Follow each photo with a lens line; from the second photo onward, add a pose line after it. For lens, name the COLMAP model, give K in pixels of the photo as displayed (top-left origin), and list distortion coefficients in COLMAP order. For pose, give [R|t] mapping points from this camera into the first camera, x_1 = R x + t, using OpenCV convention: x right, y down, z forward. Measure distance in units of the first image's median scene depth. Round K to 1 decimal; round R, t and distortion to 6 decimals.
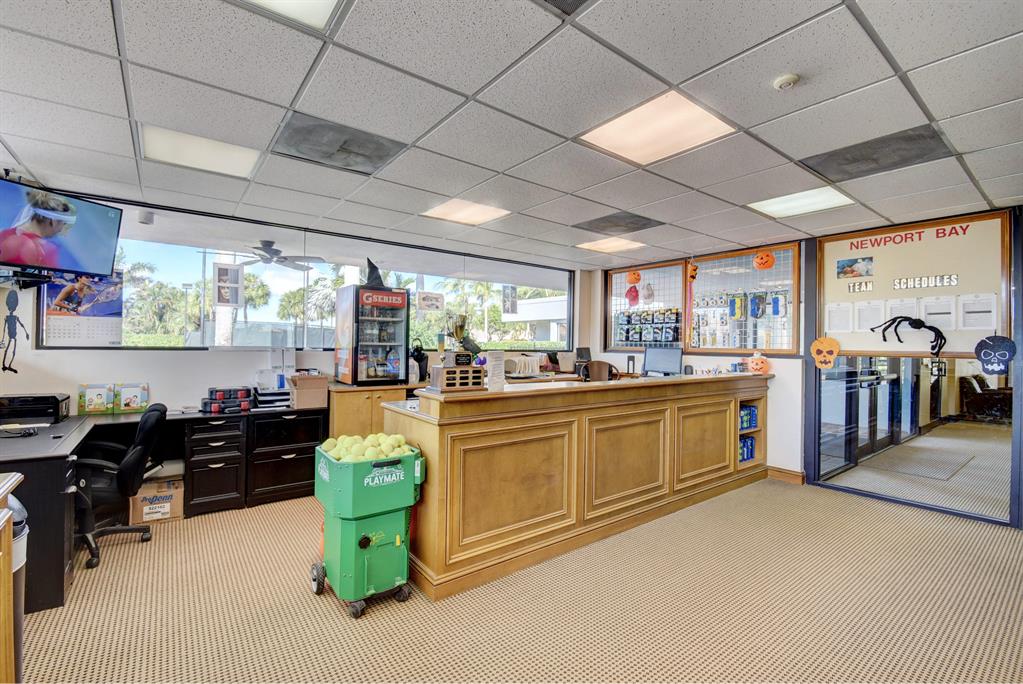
lens RADIAL K [[450.7, 0, 510.3], [0, 450.7, 341.4], [0, 0, 1]] dist [0.003075, -0.008813]
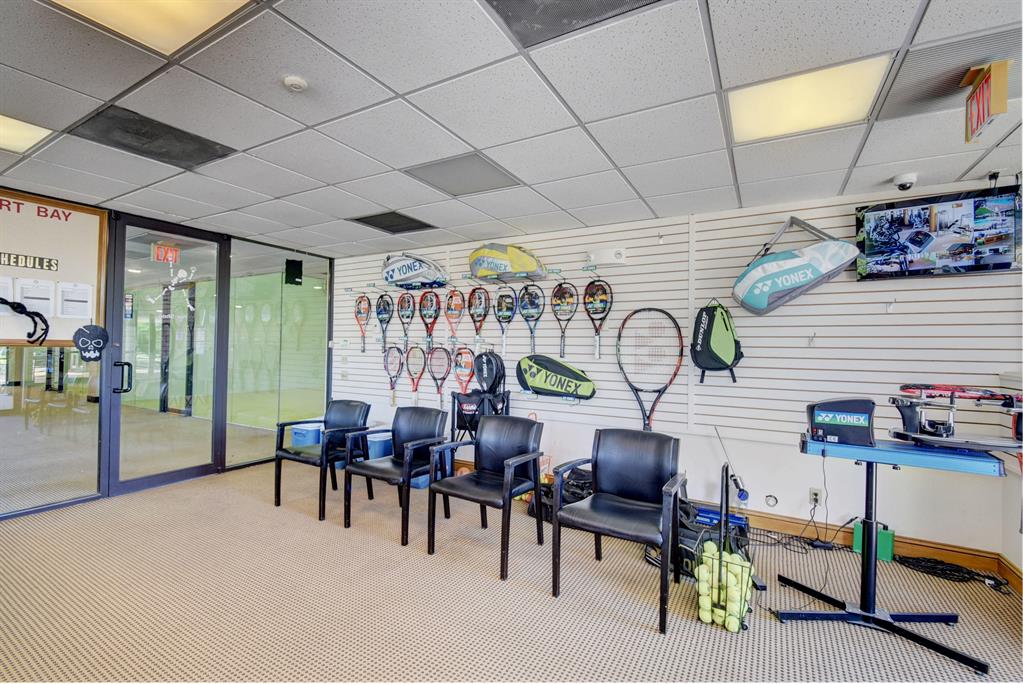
lens RADIAL K [[450.7, 0, 512.1], [0, 450.7, 344.6], [0, 0, 1]] dist [0.003075, -0.008813]
pose [[-0.385993, -0.013285, 0.922406, -0.329134], [-0.025808, 0.999660, 0.003598, 0.005159], [-0.922141, -0.022417, -0.386205, 0.553304]]
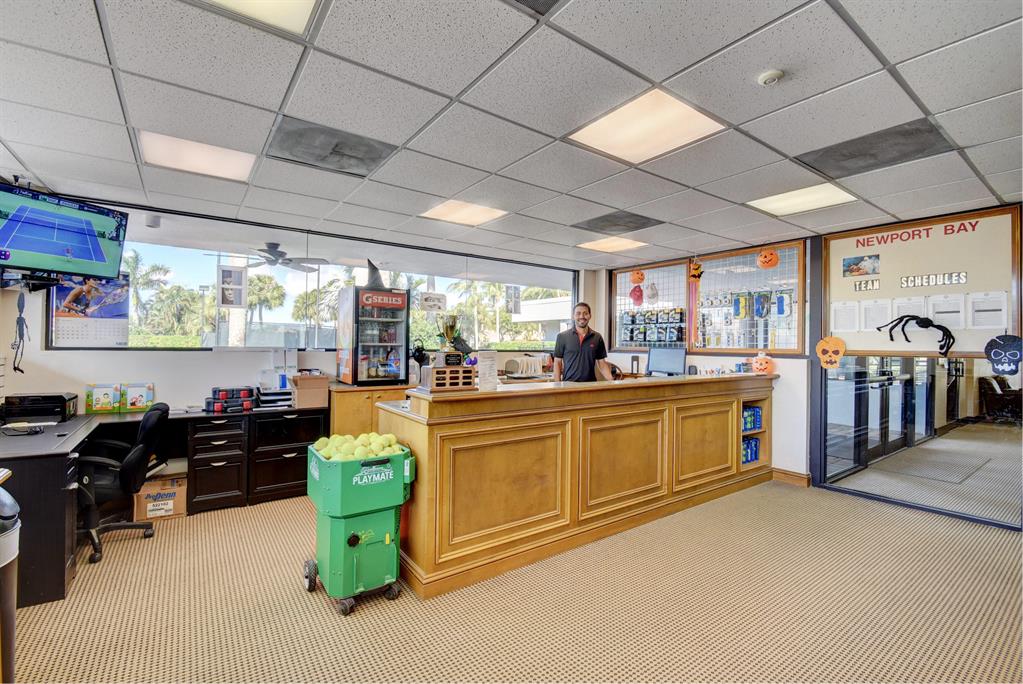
lens RADIAL K [[450.7, 0, 510.8], [0, 450.7, 341.4], [0, 0, 1]] dist [0.003075, -0.008813]
pose [[0.999591, -0.001761, -0.028550, 0.042586], [0.001740, 0.999998, -0.000745, 0.000401], [0.028551, 0.000695, 0.999592, -0.000700]]
